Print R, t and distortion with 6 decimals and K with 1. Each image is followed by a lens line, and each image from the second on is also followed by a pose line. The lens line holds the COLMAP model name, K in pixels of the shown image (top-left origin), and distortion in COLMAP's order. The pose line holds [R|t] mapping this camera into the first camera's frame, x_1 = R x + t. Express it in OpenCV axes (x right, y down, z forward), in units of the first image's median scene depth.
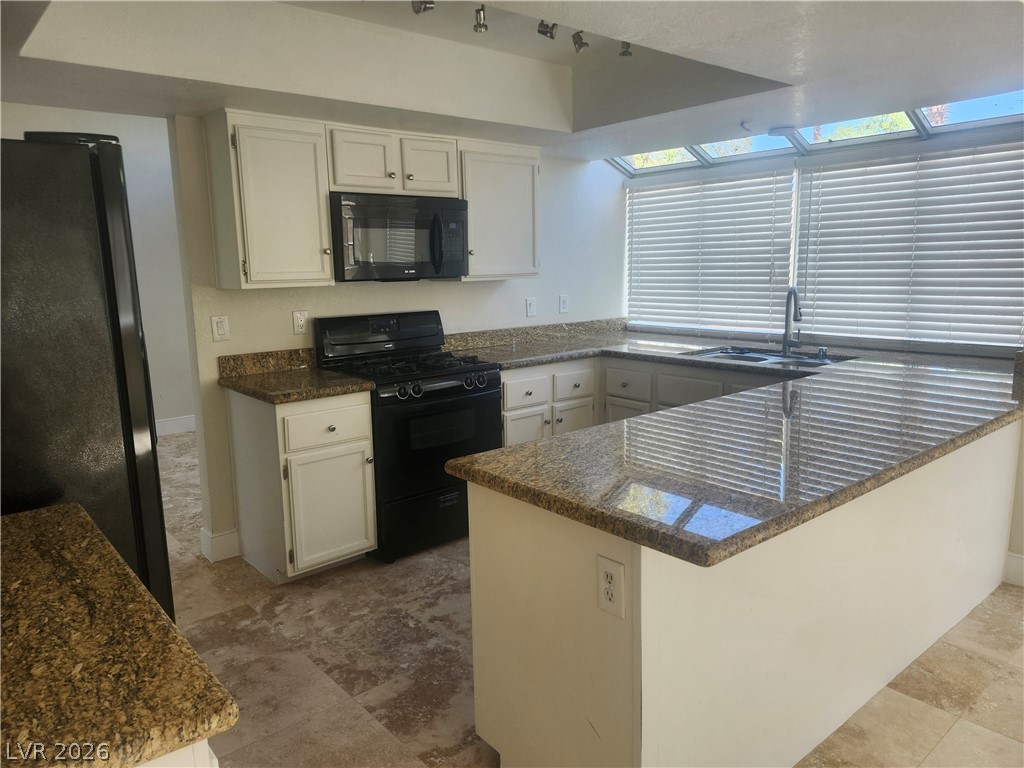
lens RADIAL K [[710.8, 0, 507.9], [0, 710.8, 379.5], [0, 0, 1]] dist [0.090038, -0.105747]
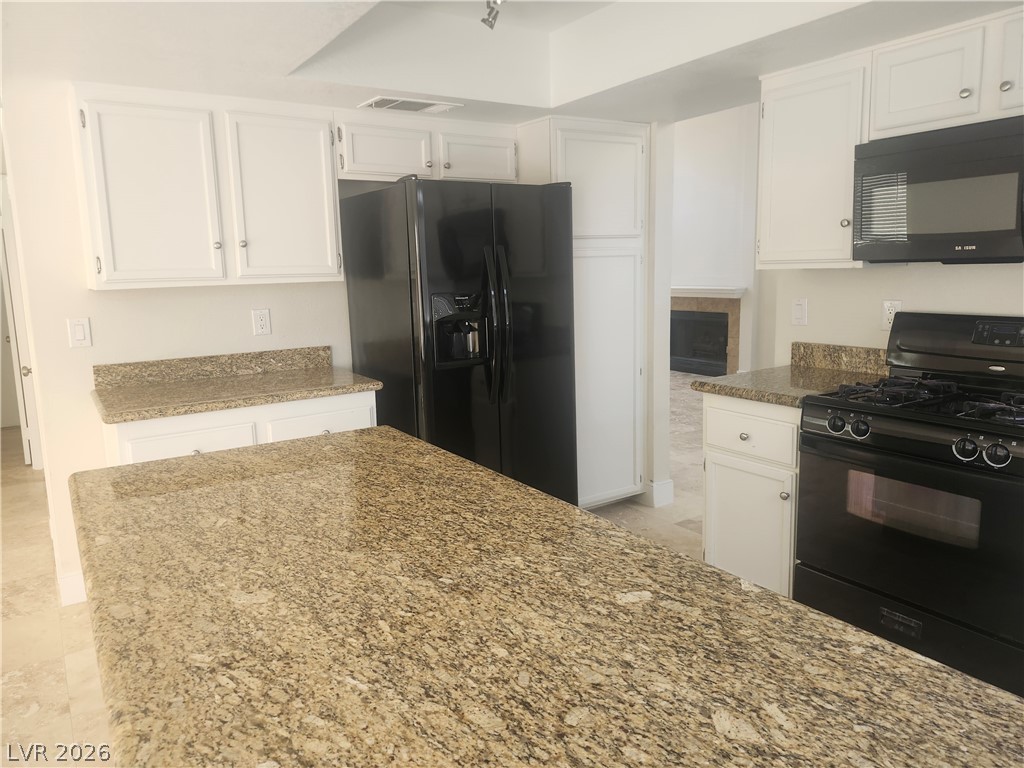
lens RADIAL K [[720.9, 0, 501.9], [0, 720.9, 368.5], [0, 0, 1]] dist [0.123441, -0.129510]
pose [[-0.116900, 0.164001, -0.979509, 0.554011], [-0.135614, 0.974397, 0.179330, -0.112951], [0.983841, 0.153799, -0.091666, 0.699203]]
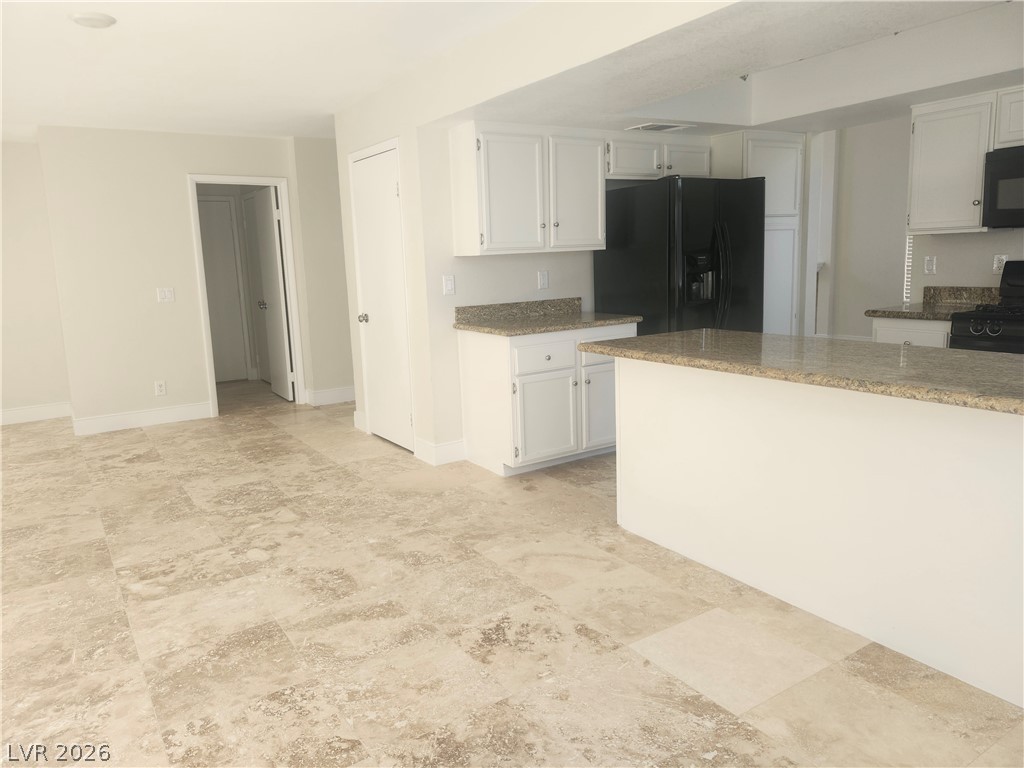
lens RADIAL K [[720.9, 0, 501.9], [0, 720.9, 368.5], [0, 0, 1]] dist [0.123441, -0.129510]
pose [[-0.120410, 0.176379, -0.976930, 1.025414], [-0.125929, 0.973426, 0.191268, -0.045956], [0.984705, 0.146054, -0.094999, 0.368565]]
